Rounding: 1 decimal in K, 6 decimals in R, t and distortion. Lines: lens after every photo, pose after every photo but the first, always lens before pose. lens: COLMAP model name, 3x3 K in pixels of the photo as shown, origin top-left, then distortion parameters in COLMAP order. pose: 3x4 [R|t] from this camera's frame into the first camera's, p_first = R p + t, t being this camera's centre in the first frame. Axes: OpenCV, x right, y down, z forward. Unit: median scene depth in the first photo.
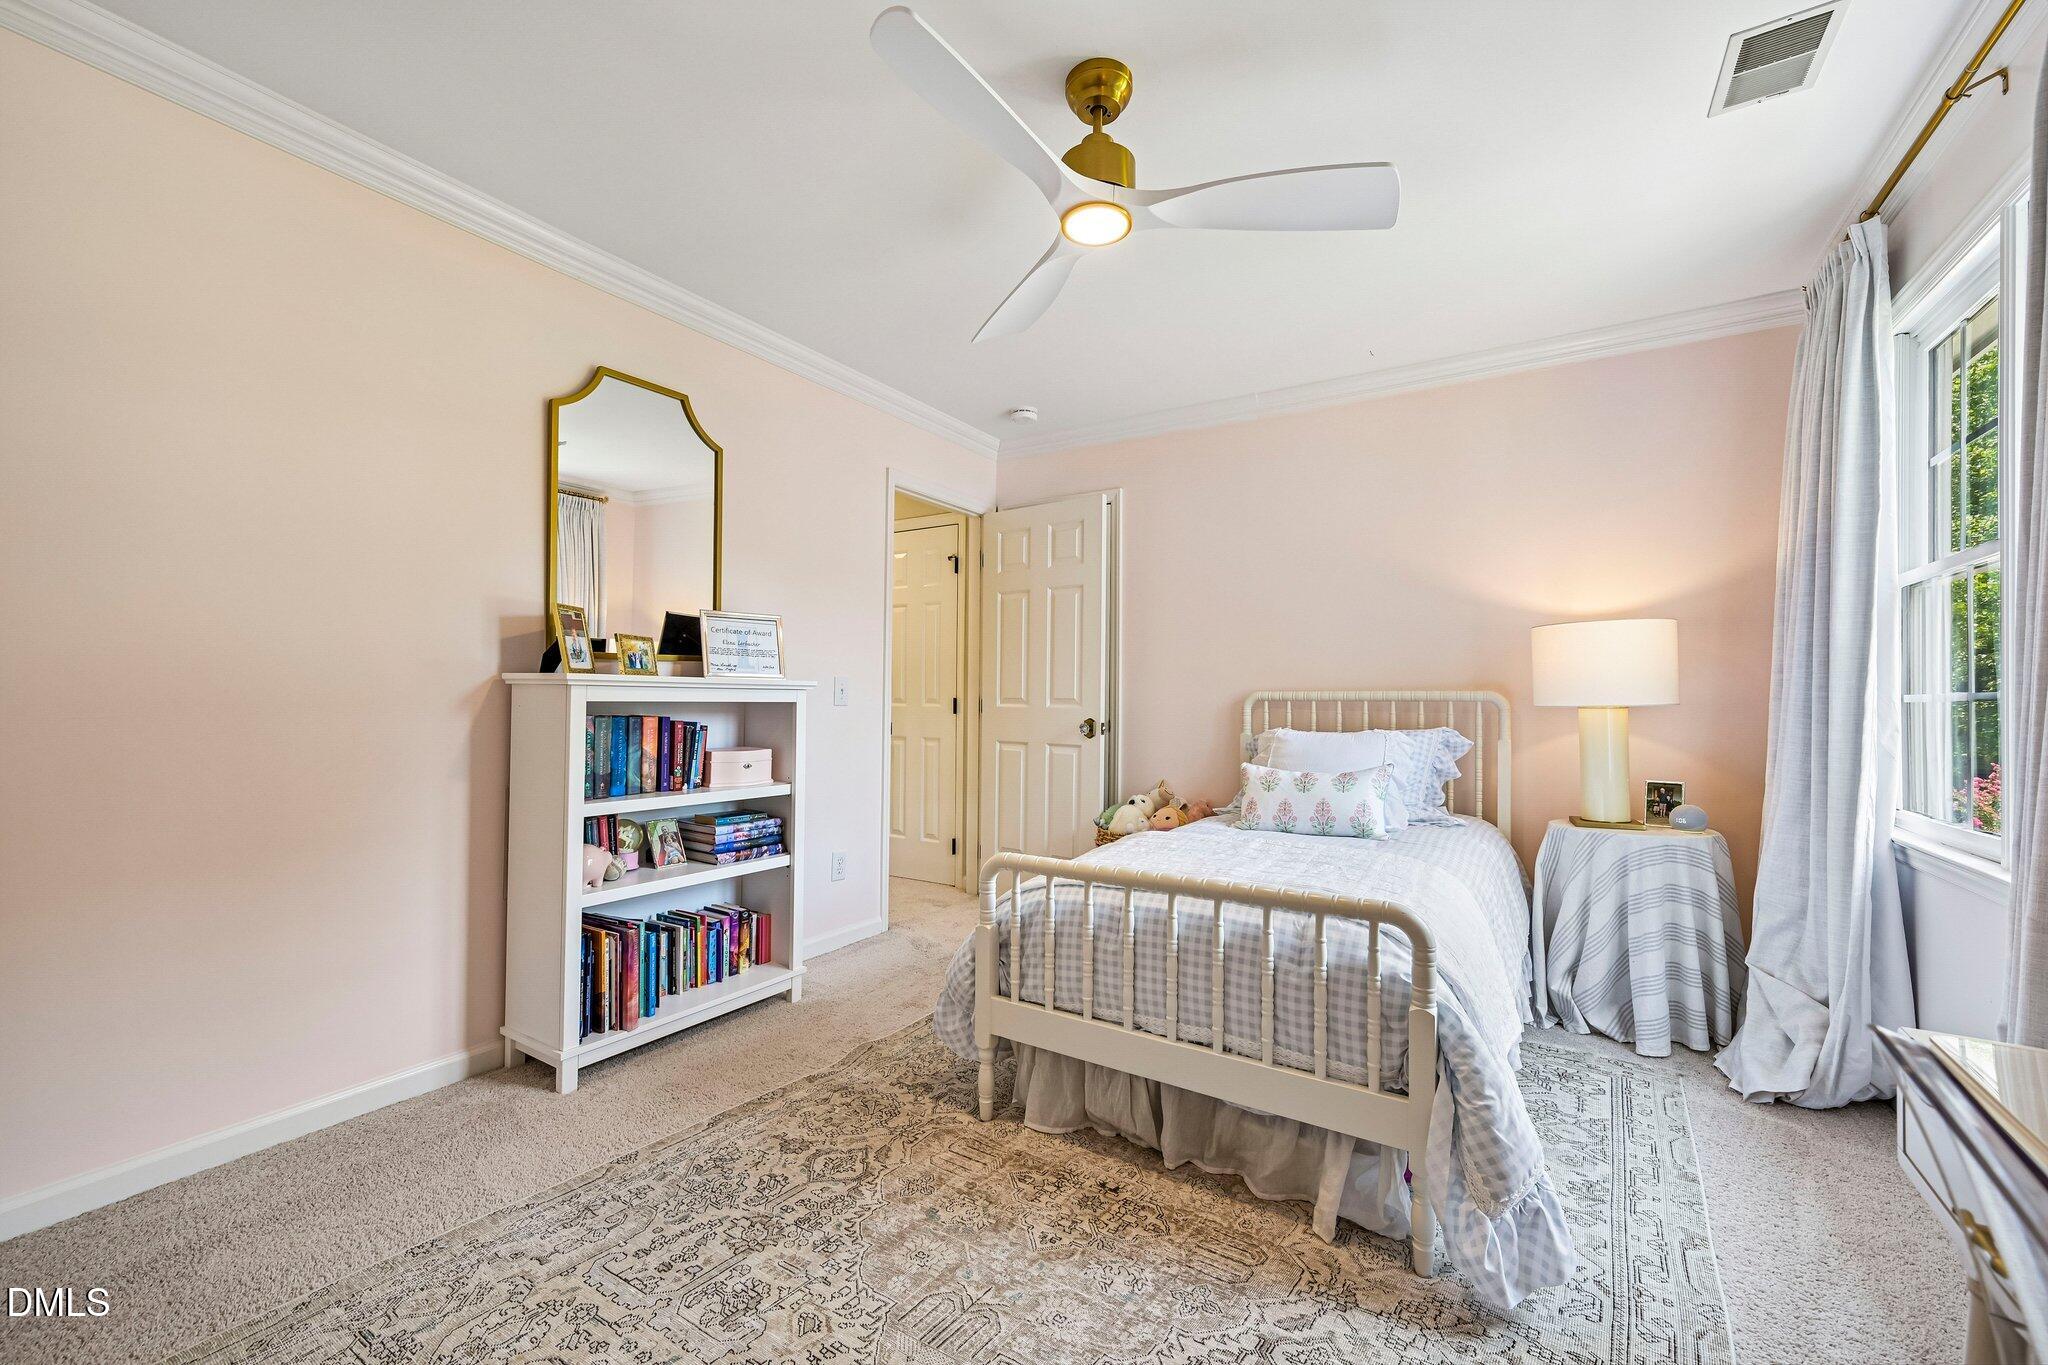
lens RADIAL K [[837.9, 0, 1024.0], [0, 837.9, 682.5], [0, 0, 1]] dist [-0.000707, -0.000068]
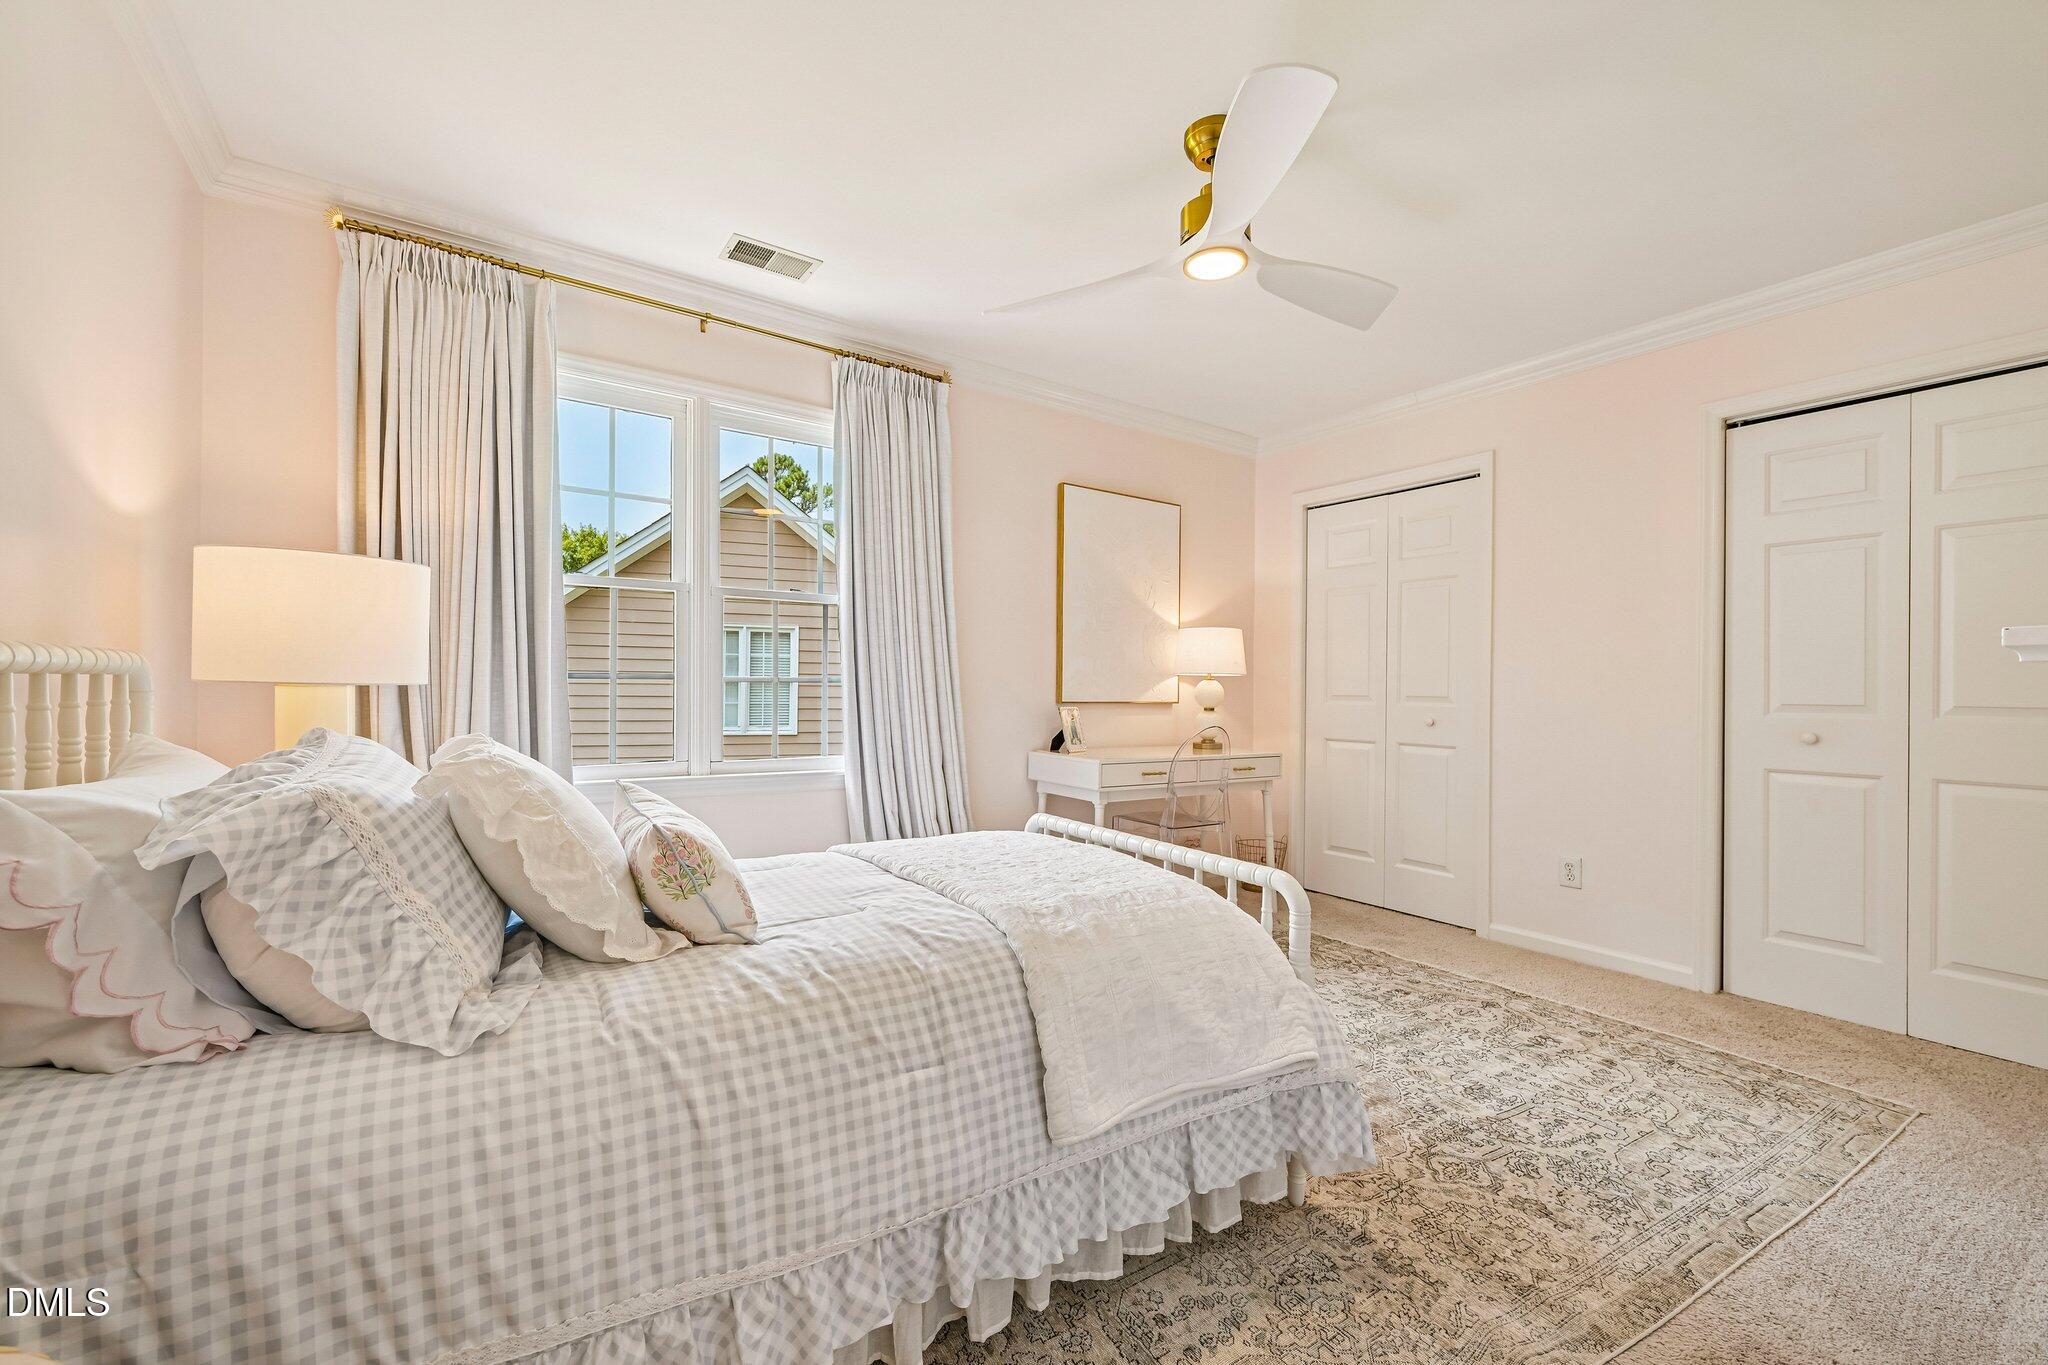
lens RADIAL K [[837.9, 0, 1024.0], [0, 837.9, 682.5], [0, 0, 1]] dist [-0.000707, -0.000068]
pose [[-0.919480, -0.018353, 0.392708, -0.128214], [-0.026456, 0.999534, -0.015233, 0.037426], [-0.392245, -0.024396, -0.919537, 2.131383]]
